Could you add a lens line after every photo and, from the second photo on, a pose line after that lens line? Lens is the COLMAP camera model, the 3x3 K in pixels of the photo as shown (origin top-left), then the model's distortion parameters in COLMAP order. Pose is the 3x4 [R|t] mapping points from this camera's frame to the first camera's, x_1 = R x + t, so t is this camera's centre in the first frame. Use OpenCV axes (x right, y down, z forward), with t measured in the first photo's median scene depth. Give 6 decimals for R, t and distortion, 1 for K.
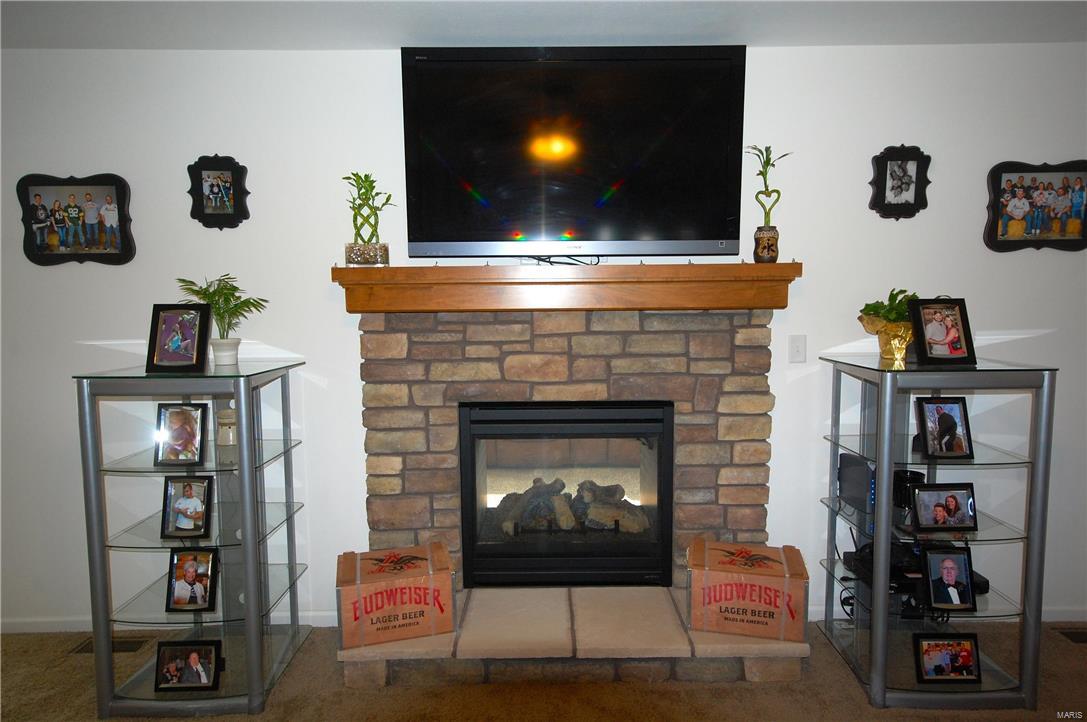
lens RADIAL K [[677.6, 0, 544.9], [0, 677.6, 361.8], [0, 0, 1]] dist [0.015169, 0.001643]
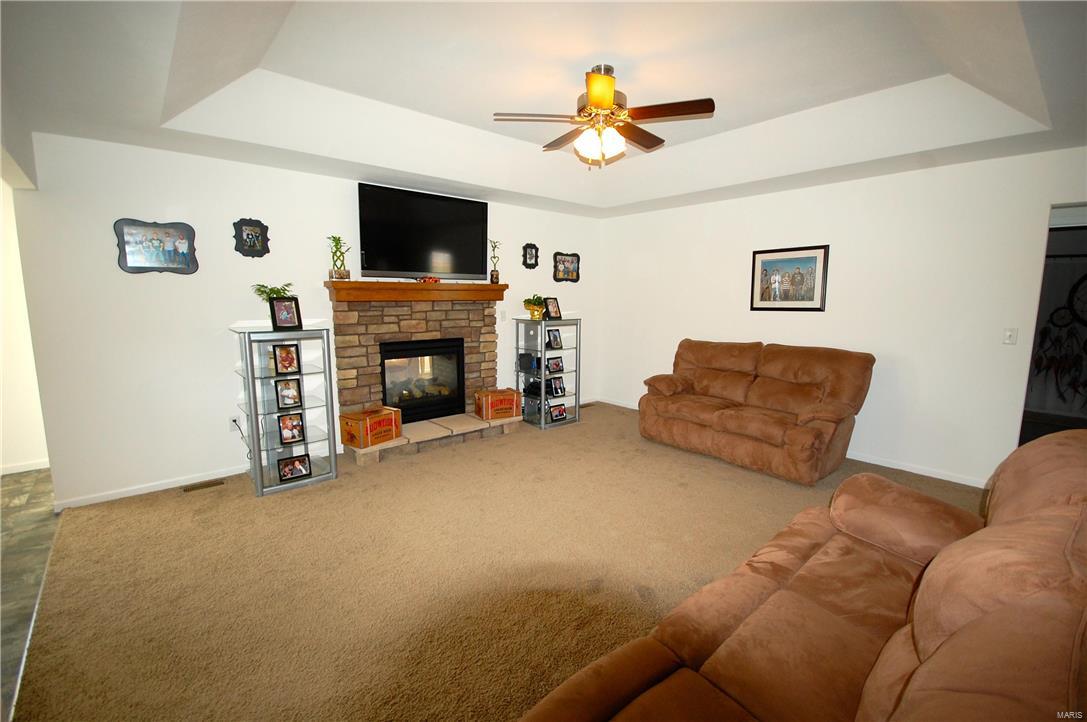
lens RADIAL K [[479.7, 0, 545.3], [0, 479.7, 362.1], [0, 0, 1]] dist [-0.000199, -0.002310]
pose [[0.758032, -0.077840, 0.647555, -0.751903], [0.051323, 0.996893, 0.059754, 0.057979], [-0.650195, -0.012061, 0.759672, -0.553416]]
